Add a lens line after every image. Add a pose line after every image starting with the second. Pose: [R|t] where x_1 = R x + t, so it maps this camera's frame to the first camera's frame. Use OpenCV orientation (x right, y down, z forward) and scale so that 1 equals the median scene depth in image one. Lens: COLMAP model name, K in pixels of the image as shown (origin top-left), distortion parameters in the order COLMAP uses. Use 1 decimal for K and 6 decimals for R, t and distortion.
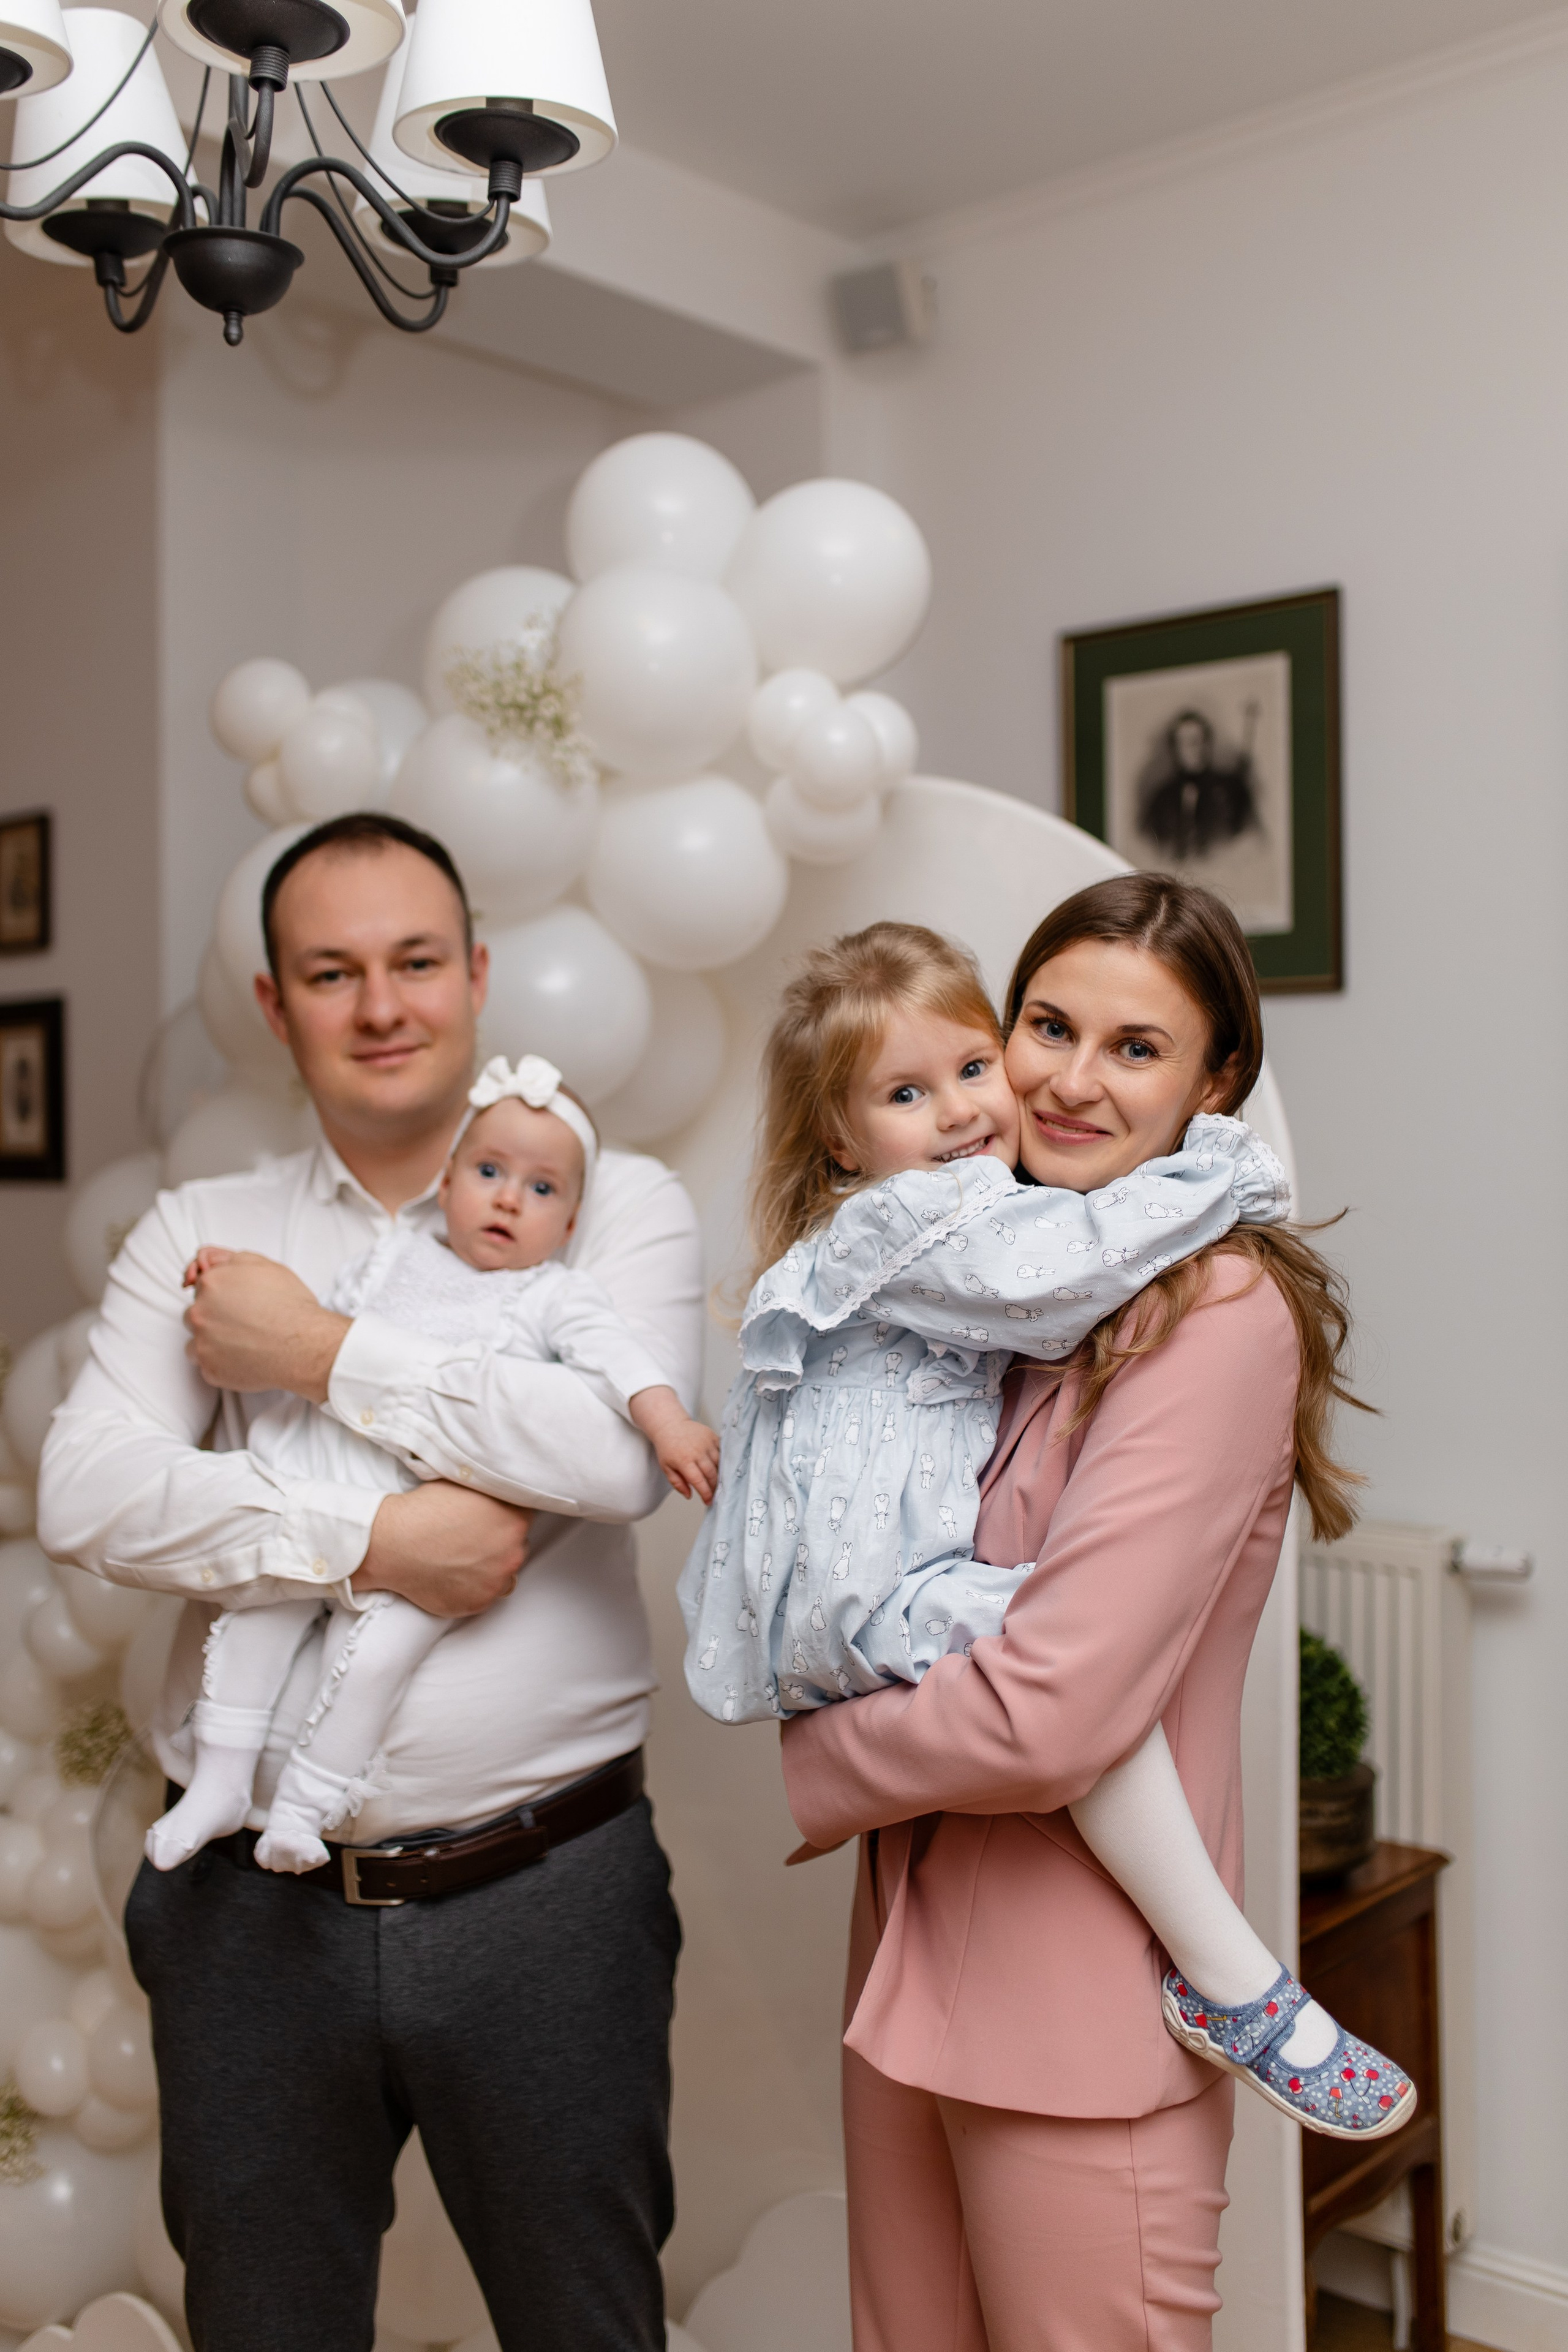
lens RADIAL K [[2415.4, 0, 776.3], [0, 2415.4, 1131.3], [0, 0, 1]] dist [0.001118, 0.003552]
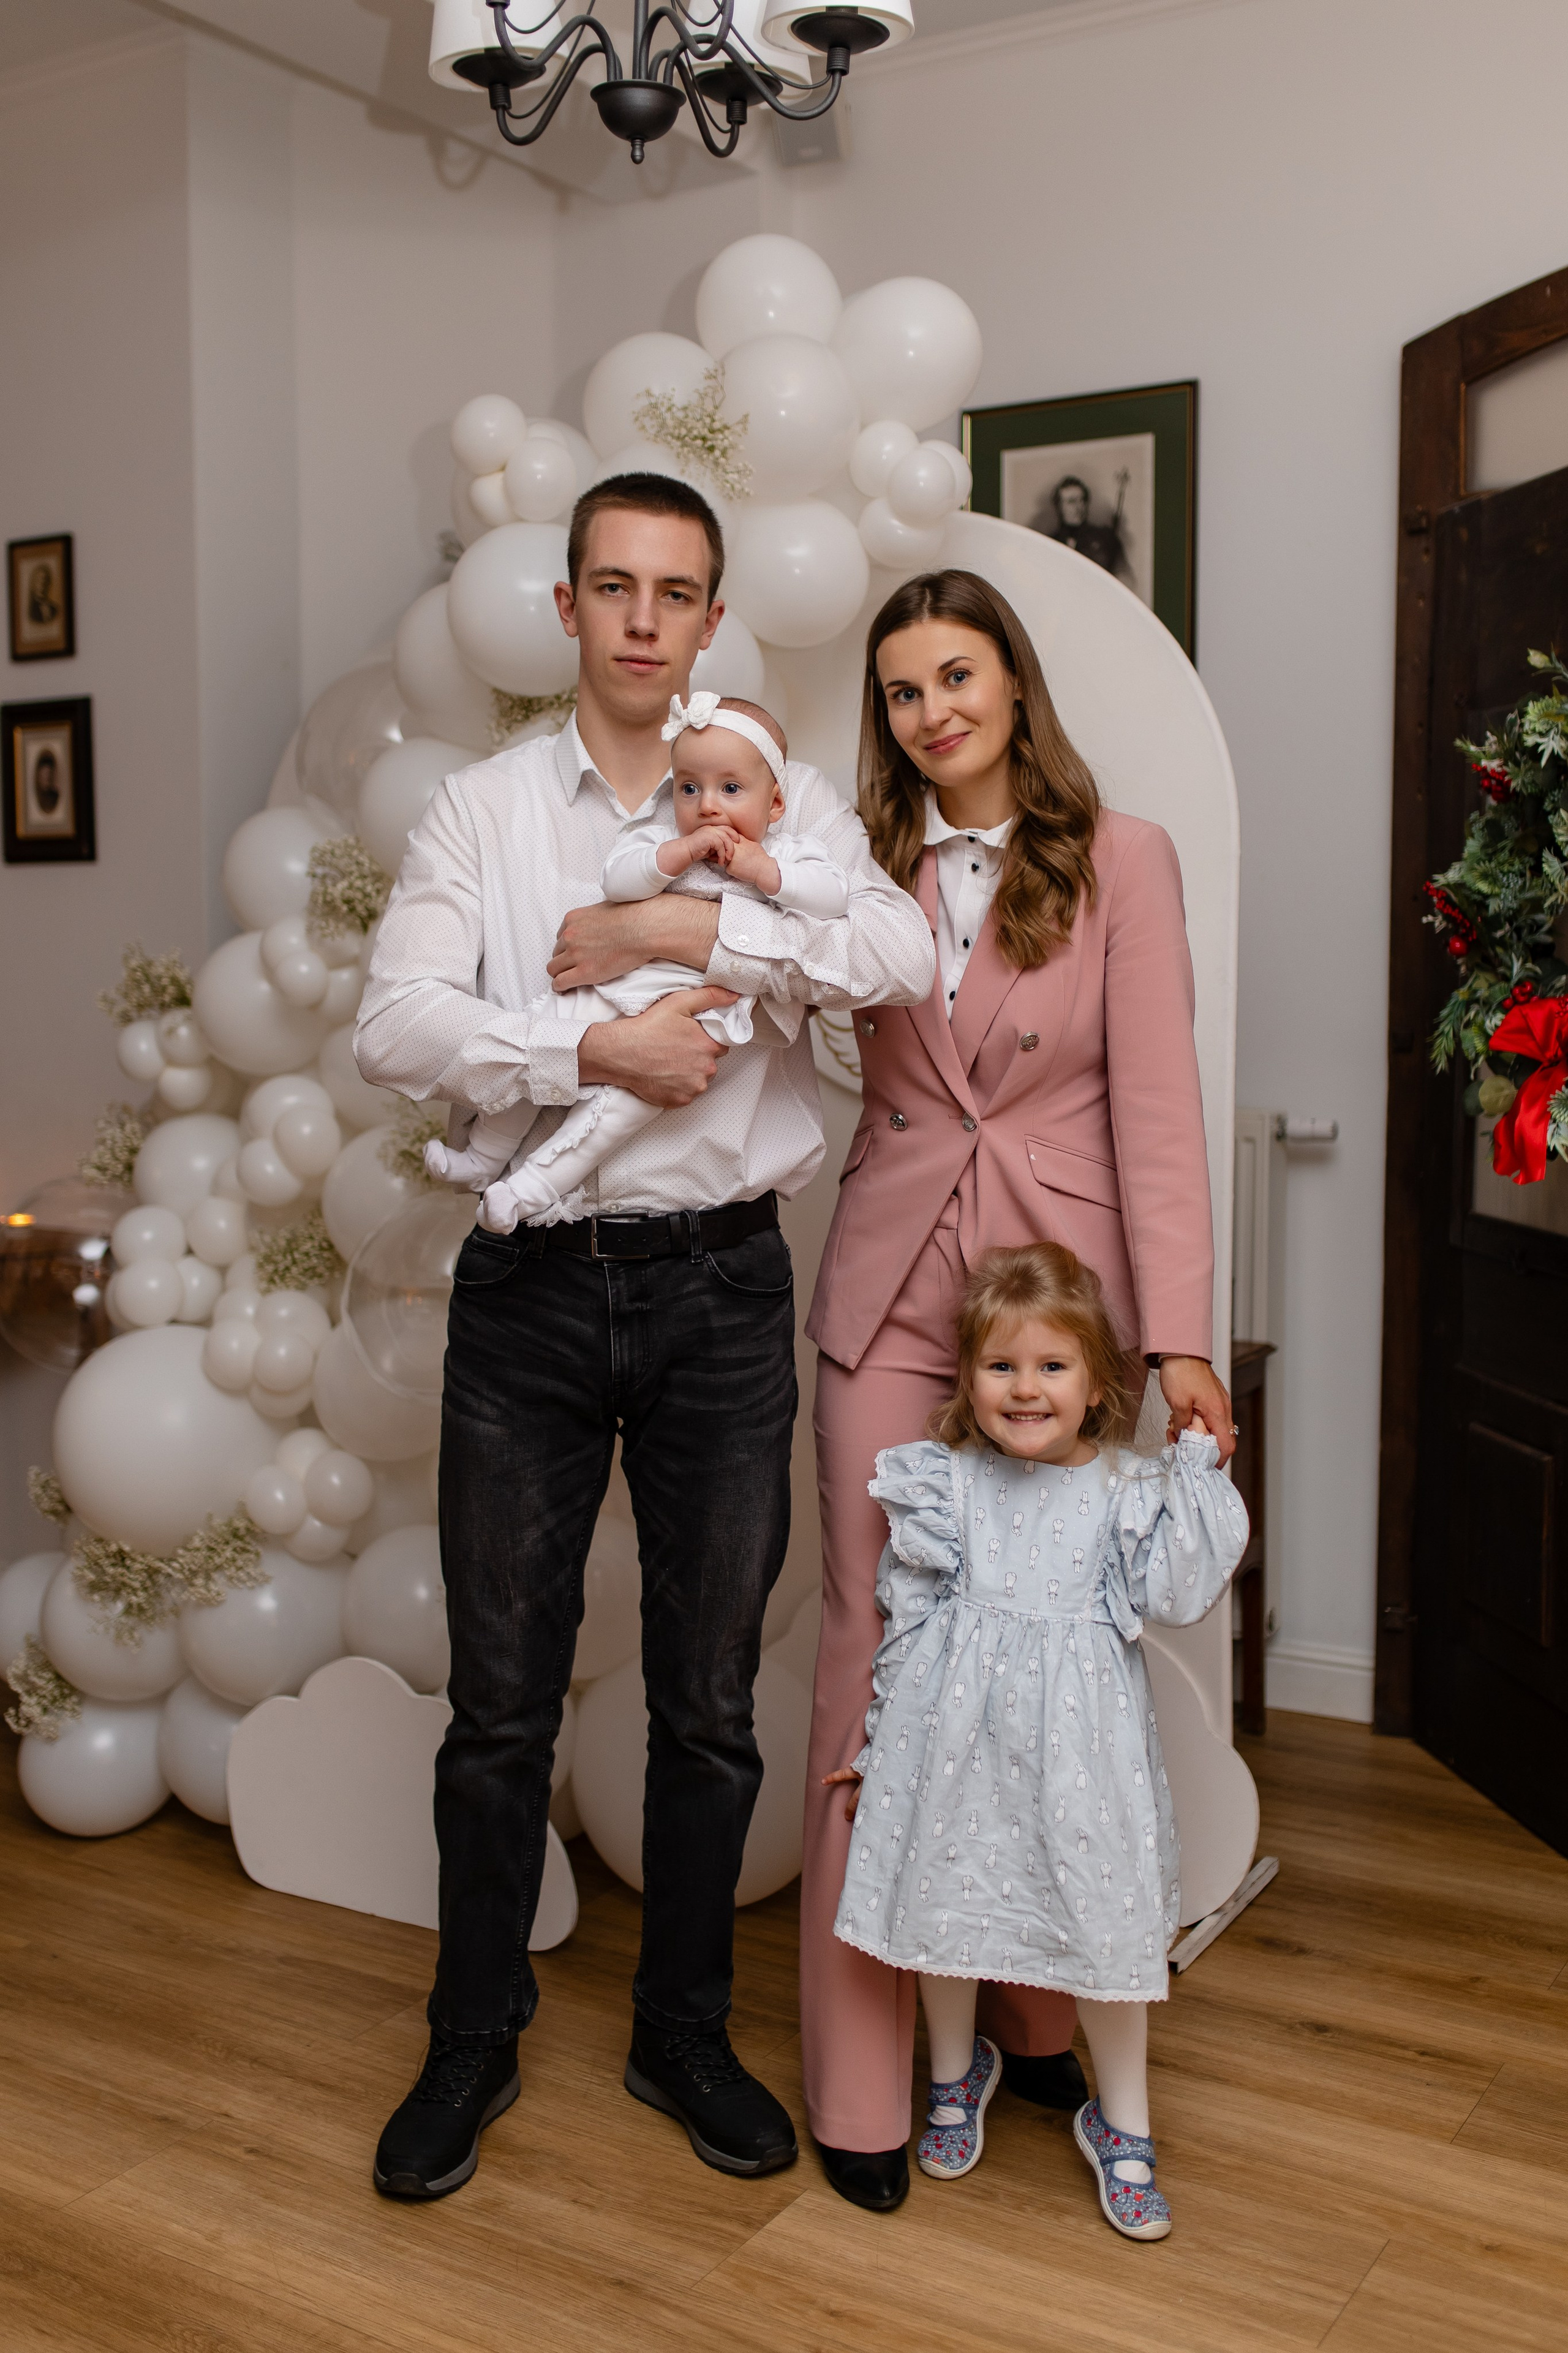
lens RADIAL K [[2416.2, 0, 776.3], [0, 2416.2, 1131.8], [0, 0, 1]] dist [0.001118, 0.003552]
pose [[0.985635, -0.009005, 0.168650, -0.295663], [-0.004207, 0.996959, 0.077819, 0.103520], [-0.168838, -0.077411, 0.982599, -0.355893]]
